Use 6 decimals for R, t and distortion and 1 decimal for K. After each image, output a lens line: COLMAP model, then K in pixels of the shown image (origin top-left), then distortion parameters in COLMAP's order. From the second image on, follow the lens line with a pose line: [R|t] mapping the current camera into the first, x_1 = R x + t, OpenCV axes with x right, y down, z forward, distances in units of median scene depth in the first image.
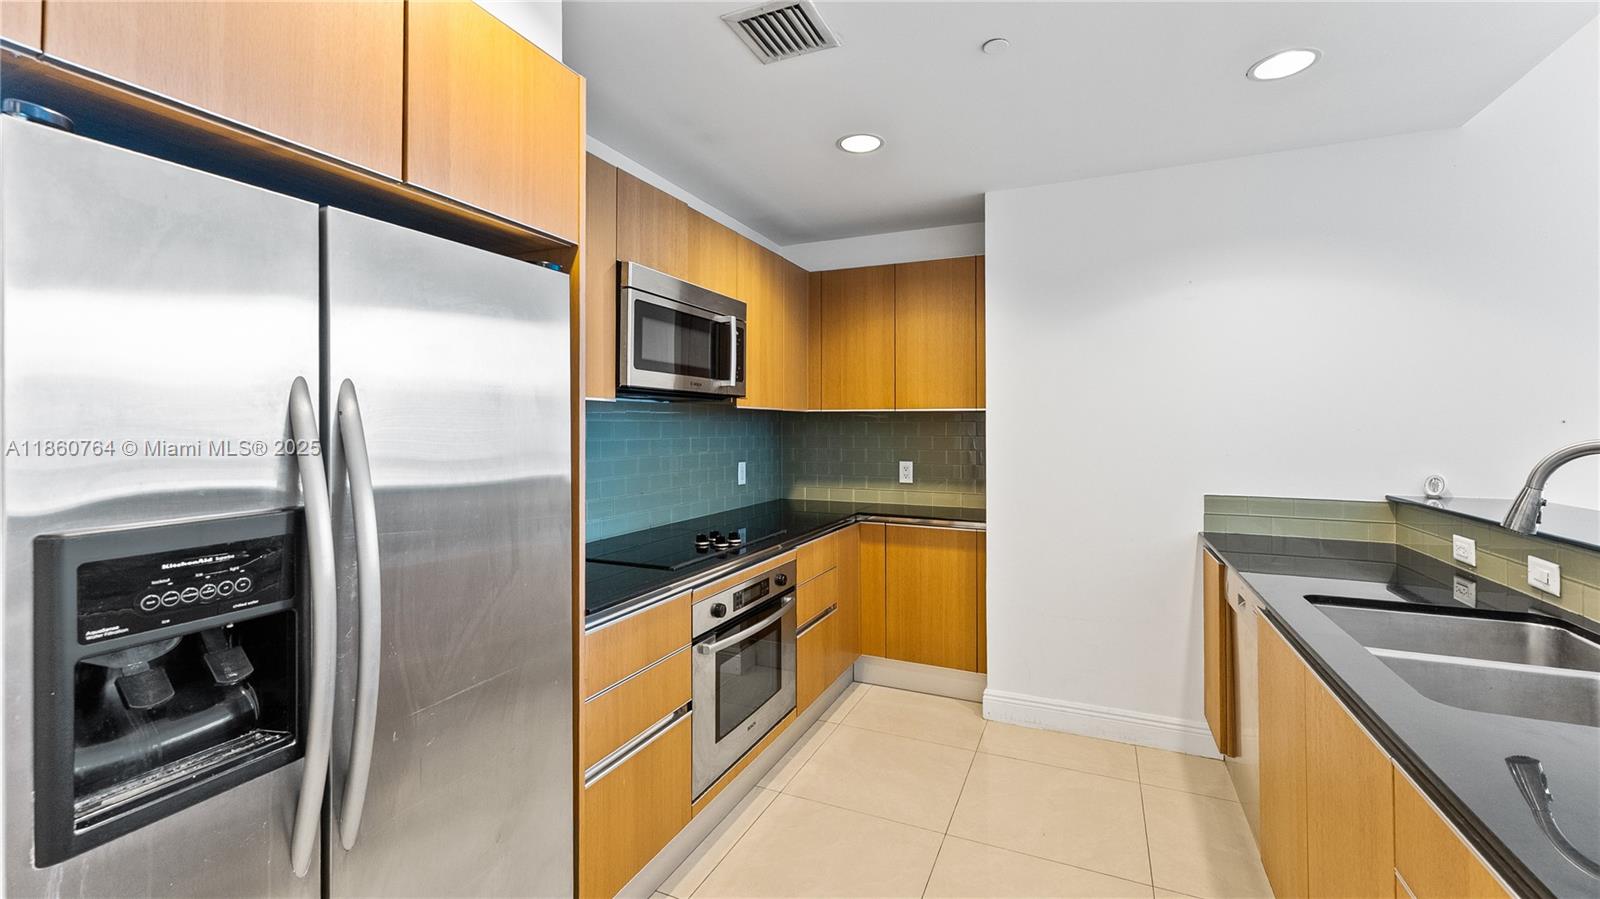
lens RADIAL K [[656.0, 0, 795.2], [0, 656.0, 416.8], [0, 0, 1]] dist [0.002859, 0.000170]
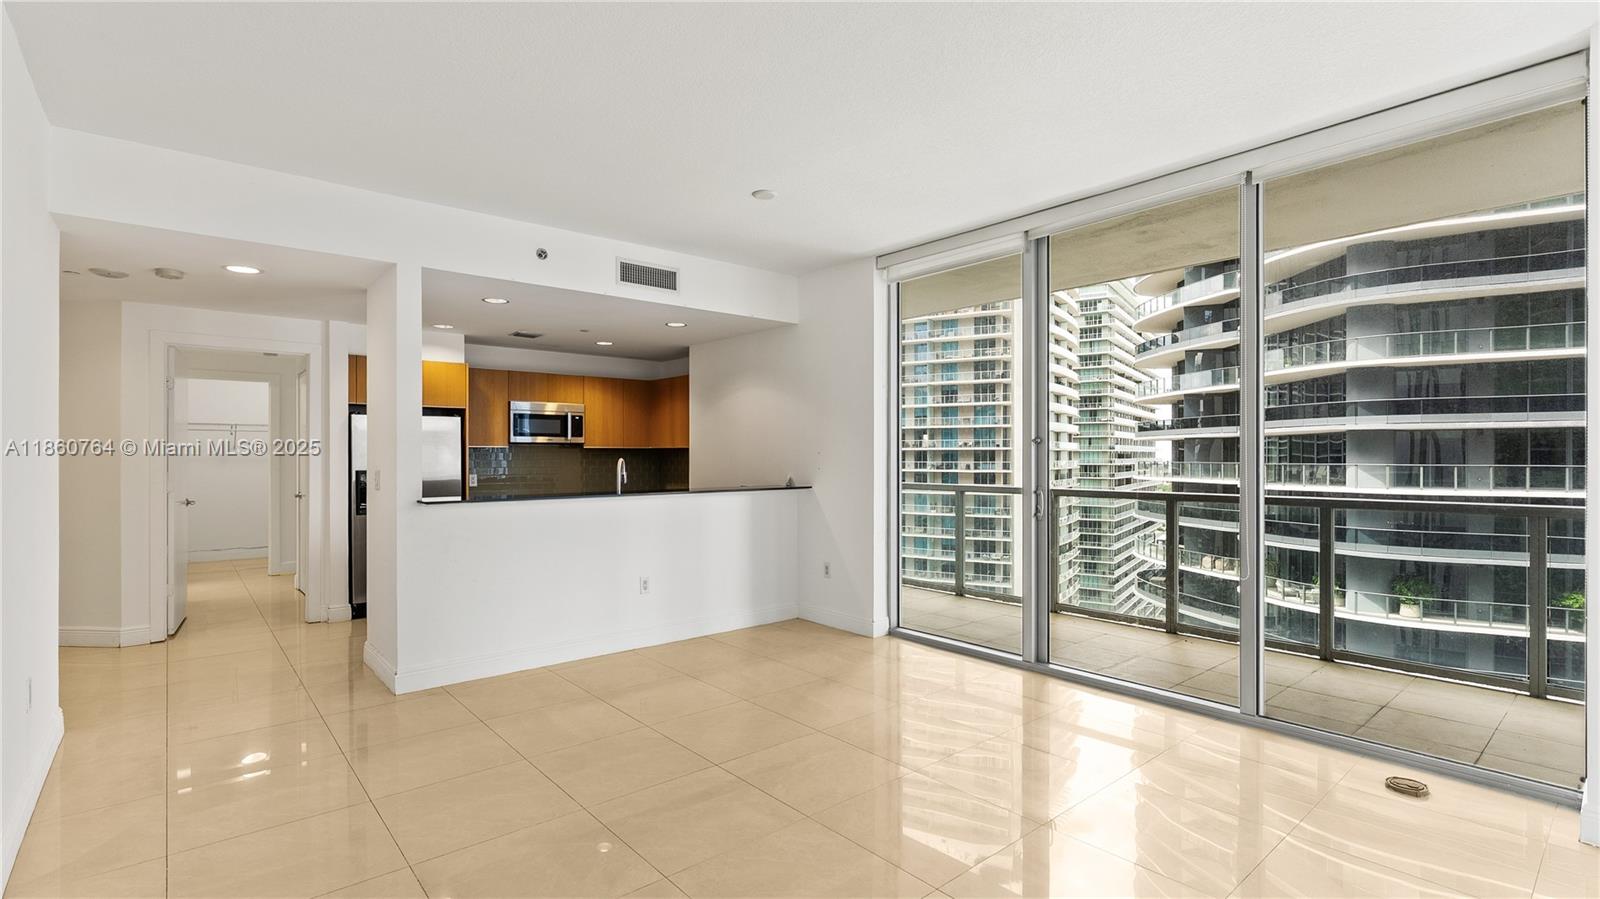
lens RADIAL K [[792.6, 0, 798.4], [0, 792.6, 452.2], [0, 0, 1]] dist [0.006662, 0.000459]
pose [[0.887909, -0.005222, -0.459990, 2.008835], [0.007895, 0.999961, 0.003888, -0.002976], [0.459952, -0.007084, 0.887916, -1.268230]]
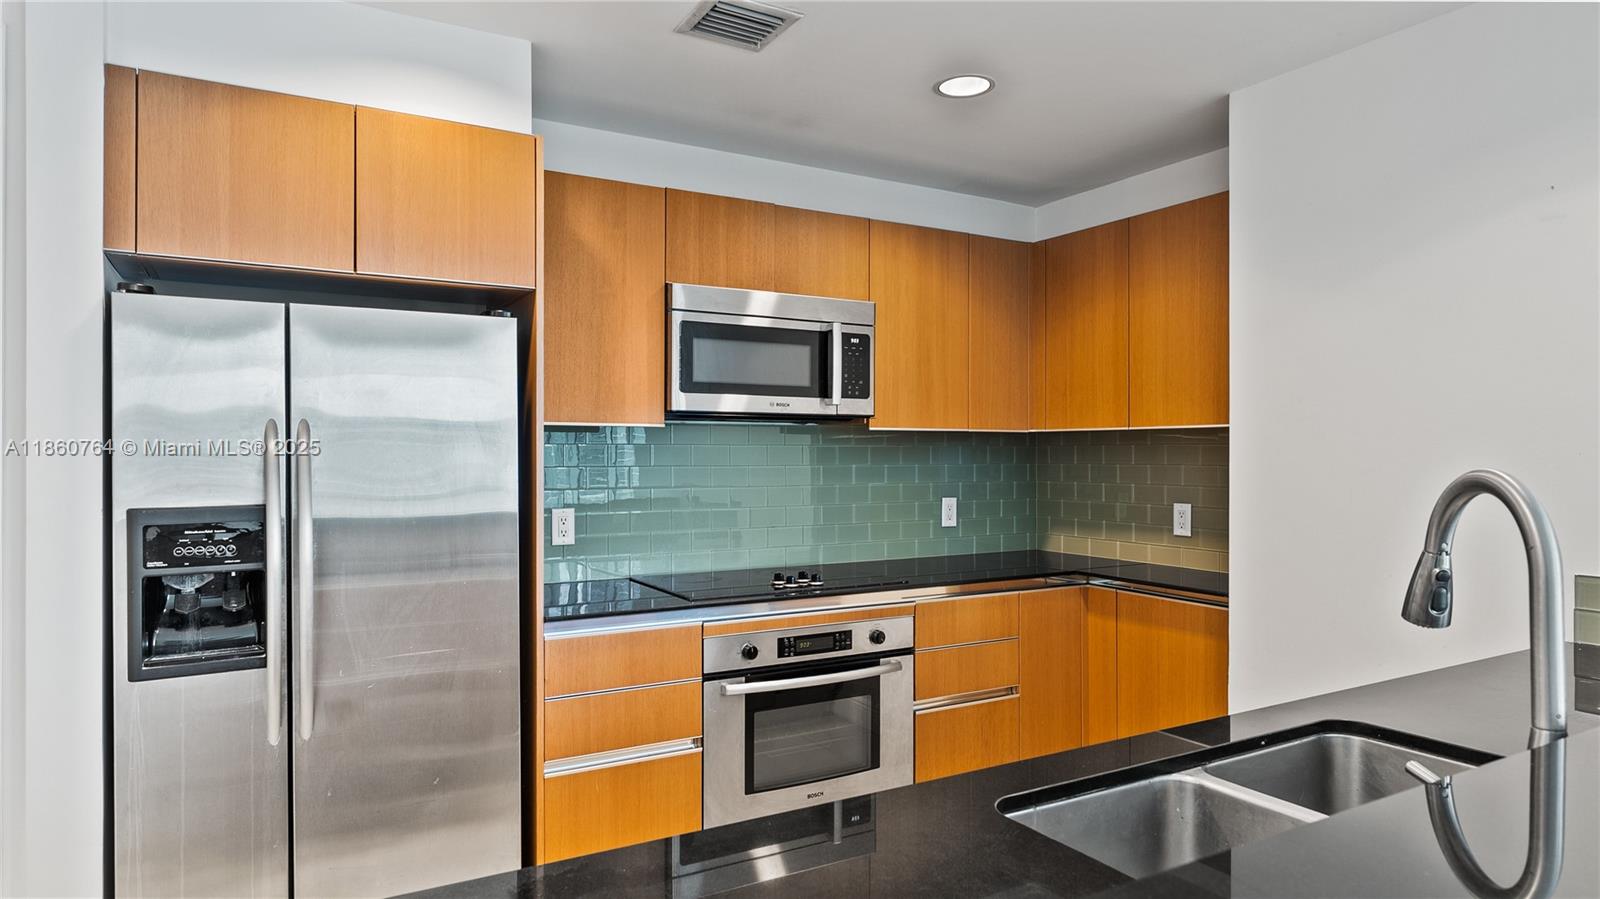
lens RADIAL K [[935.4, 0, 796.0], [0, 935.4, 453.1], [0, 0, 1]] dist [-0.001027, -0.000645]
pose [[0.806871, -0.001099, -0.590726, 0.547792], [0.009755, 0.999887, 0.011464, 0.001655], [0.590647, -0.015012, 0.806791, -0.012004]]
